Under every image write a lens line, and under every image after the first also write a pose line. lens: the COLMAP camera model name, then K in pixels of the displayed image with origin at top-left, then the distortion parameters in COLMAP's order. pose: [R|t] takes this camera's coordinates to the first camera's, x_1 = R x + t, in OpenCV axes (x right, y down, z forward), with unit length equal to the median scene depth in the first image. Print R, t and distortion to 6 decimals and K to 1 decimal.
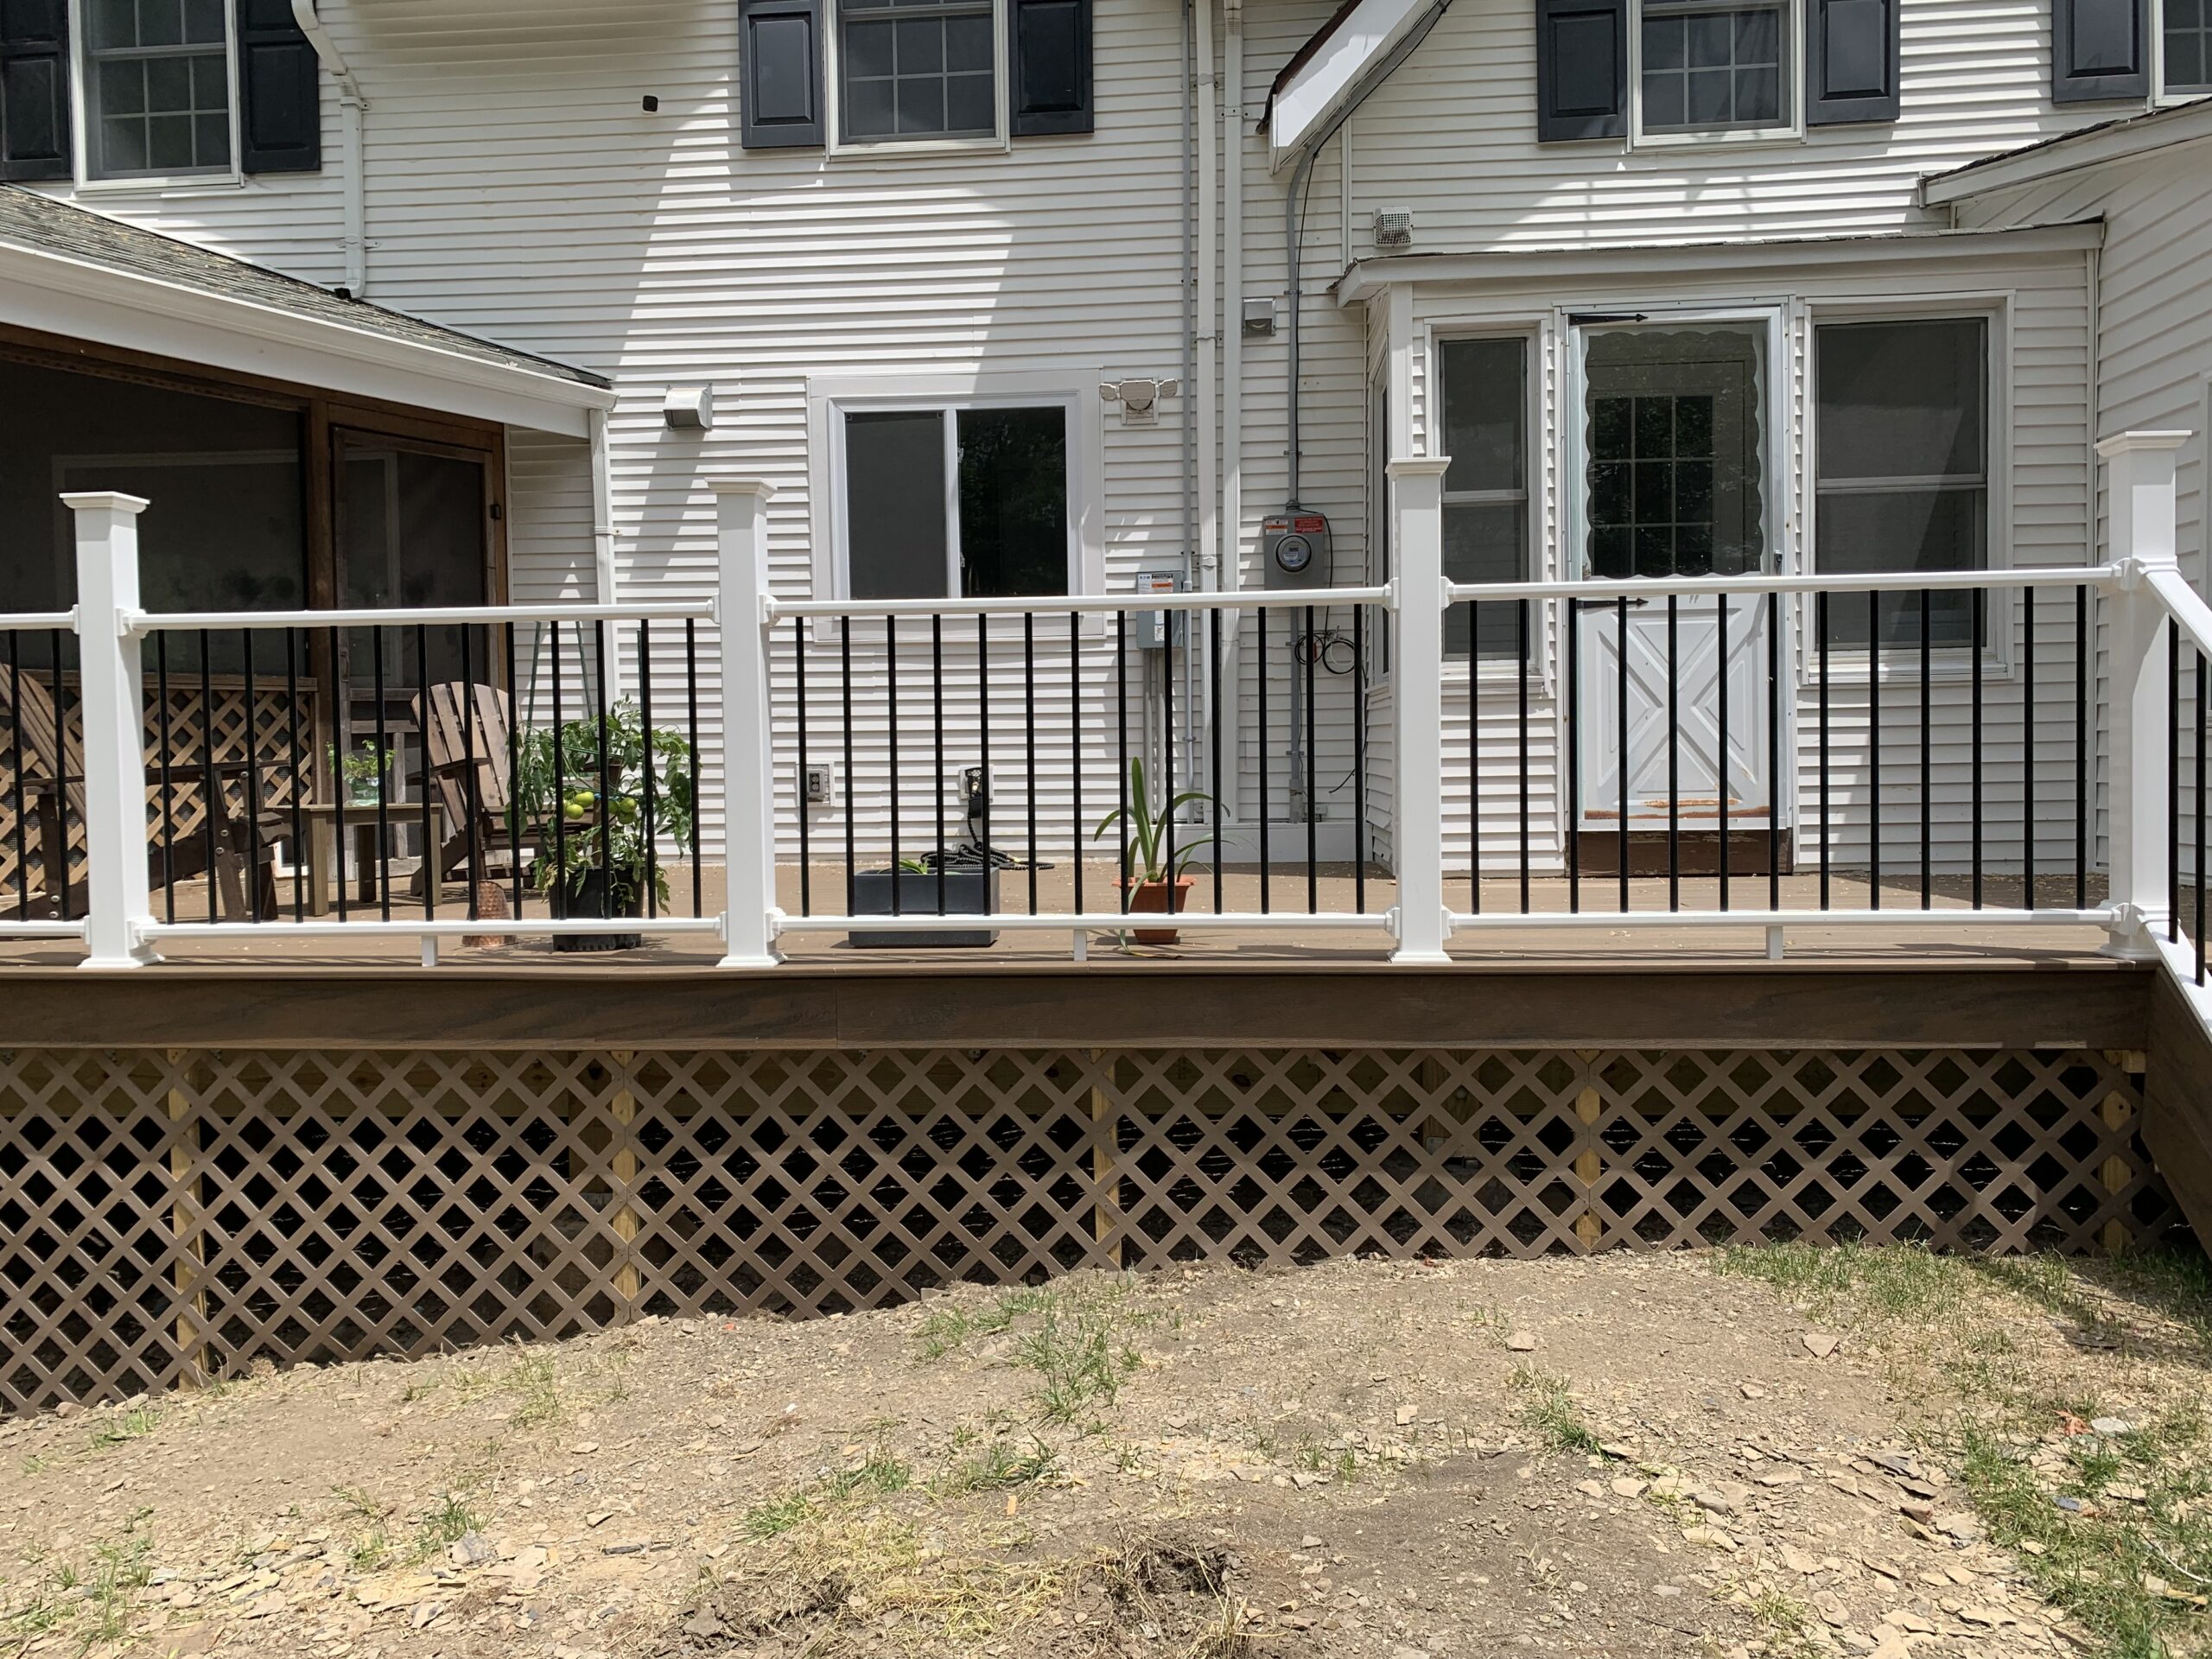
lens RADIAL K [[2435.6, 0, 1106.0], [0, 2435.6, 829.5], [0, 0, 1]] dist [-0.000897, 0.005716]
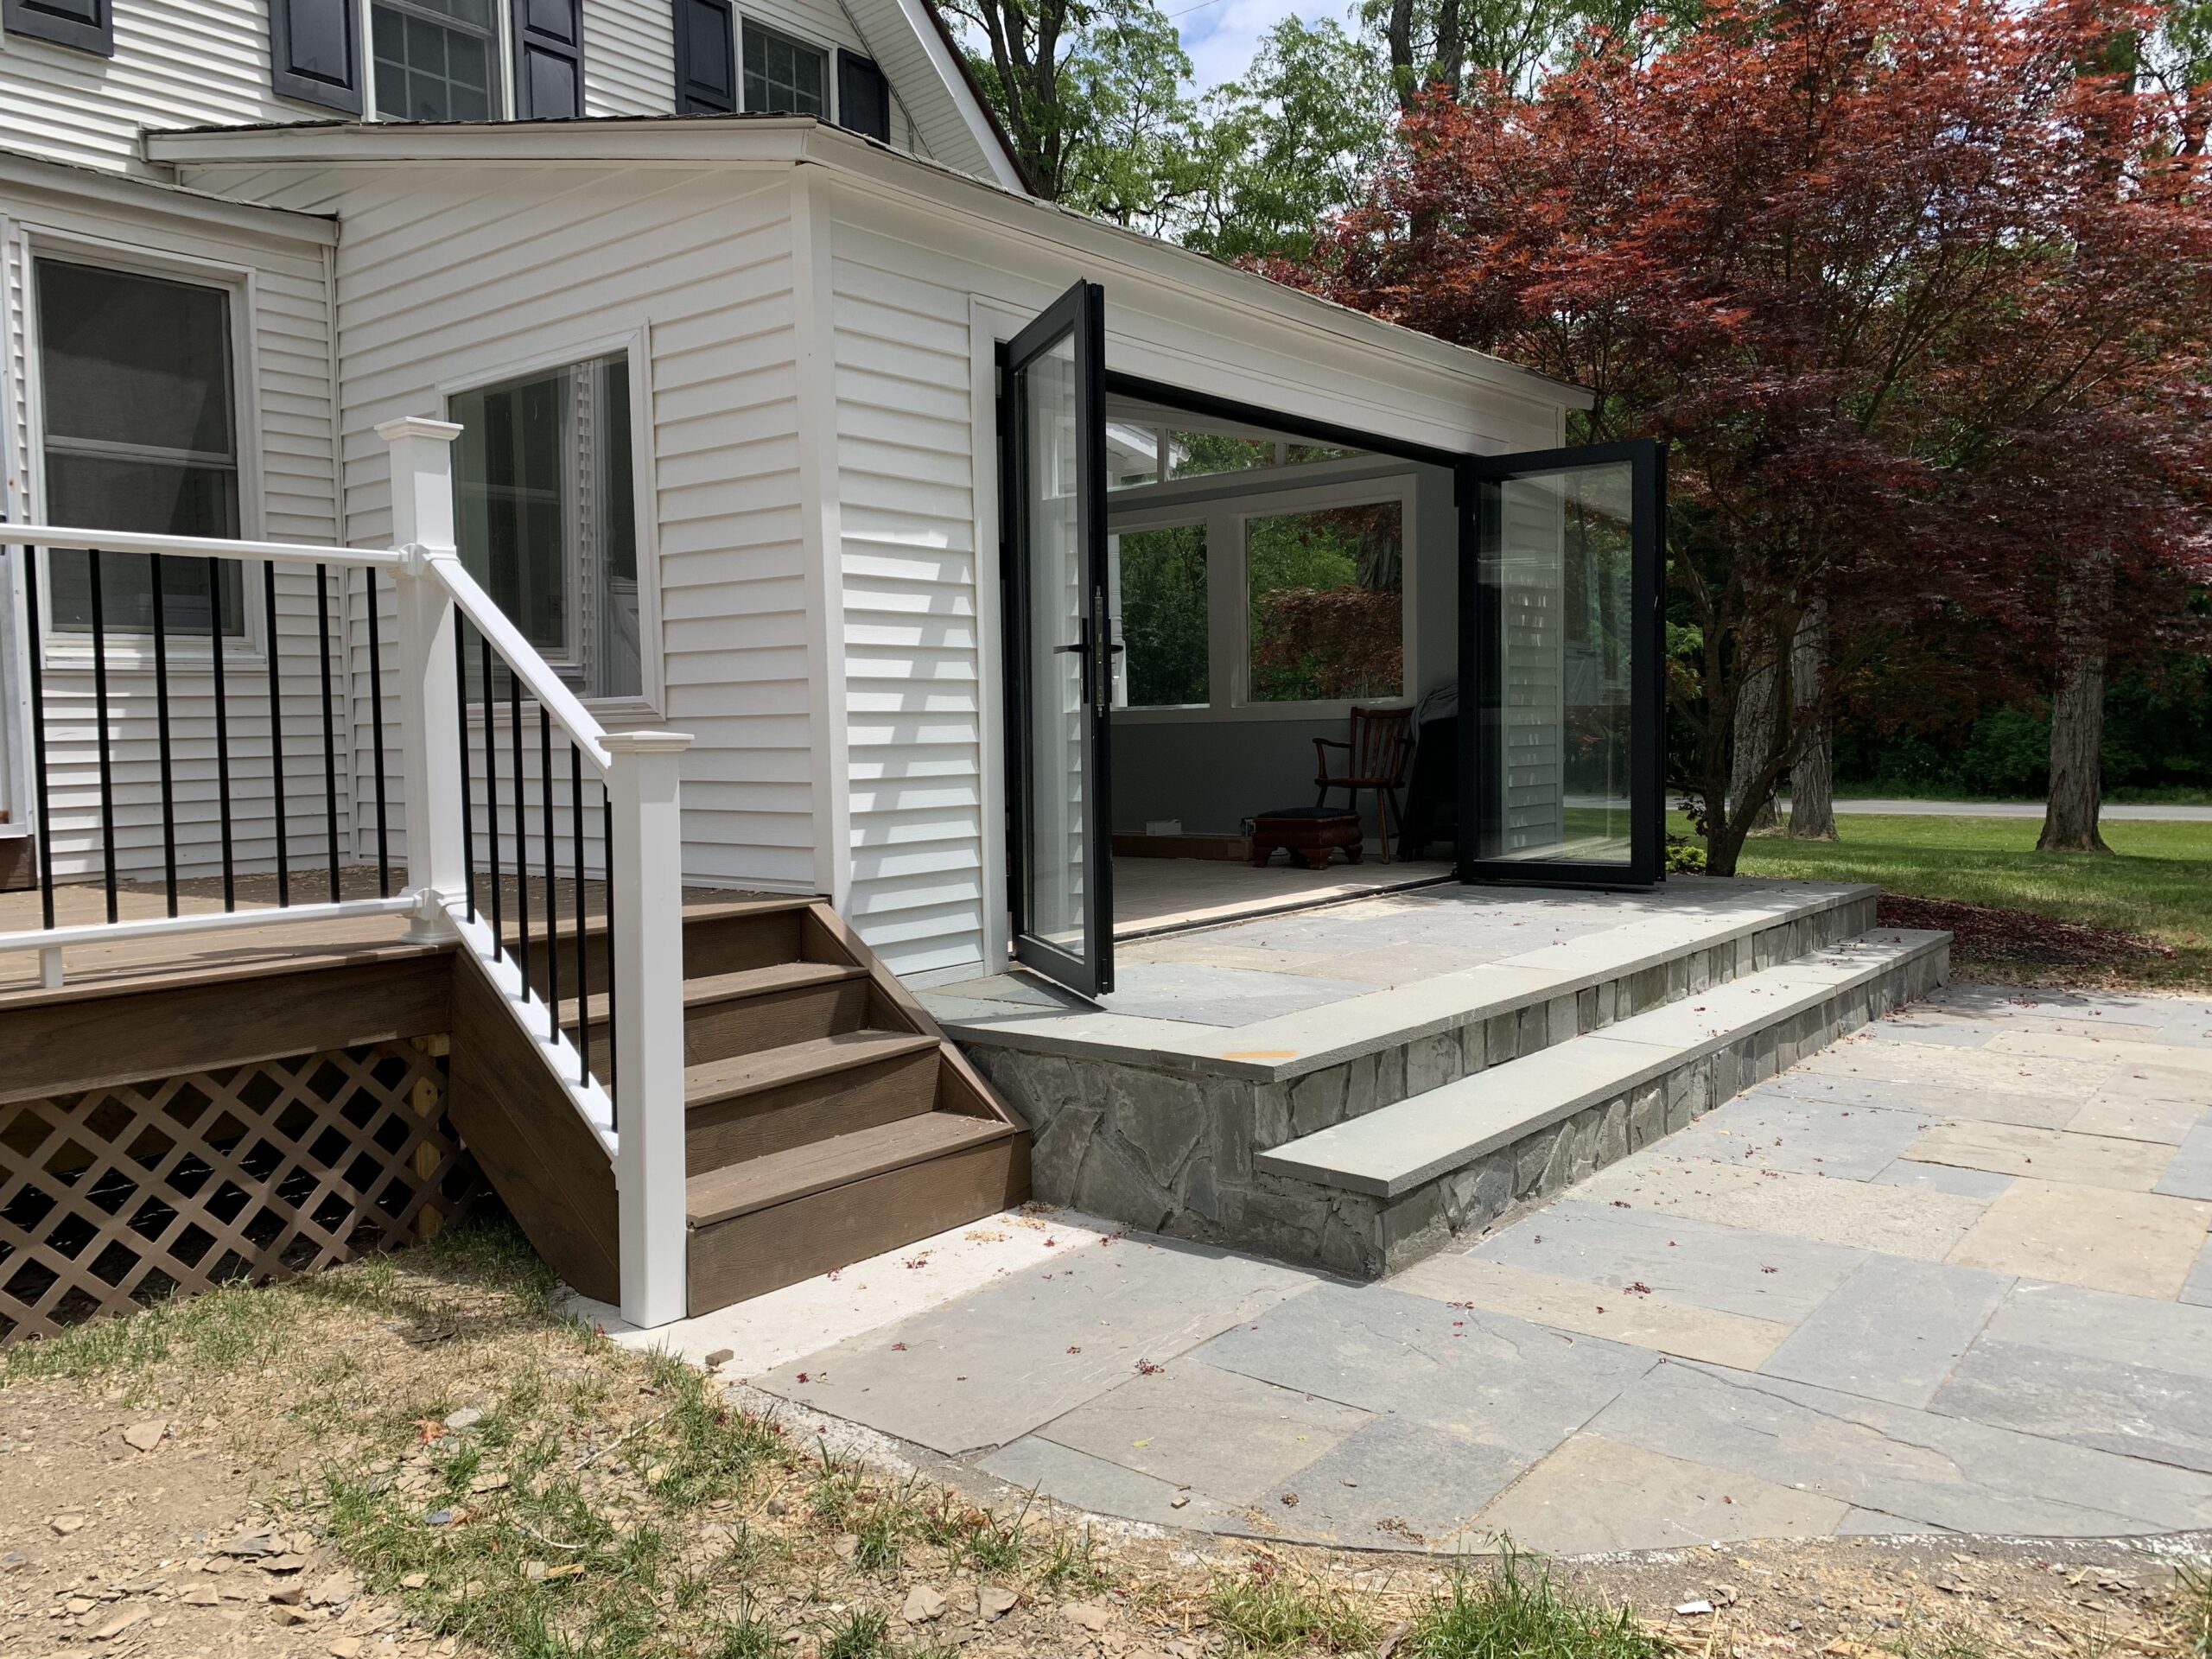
lens RADIAL K [[1700.5, 0, 1103.7], [0, 1700.5, 799.7], [0, 0, 1]] dist [0.010835, -0.003018]
pose [[0.587886, -0.035221, 0.808177, 0.016324], [0.061709, 0.998093, -0.001391, 0.011956], [-0.806587, 0.050690, 0.588938, 0.359730]]
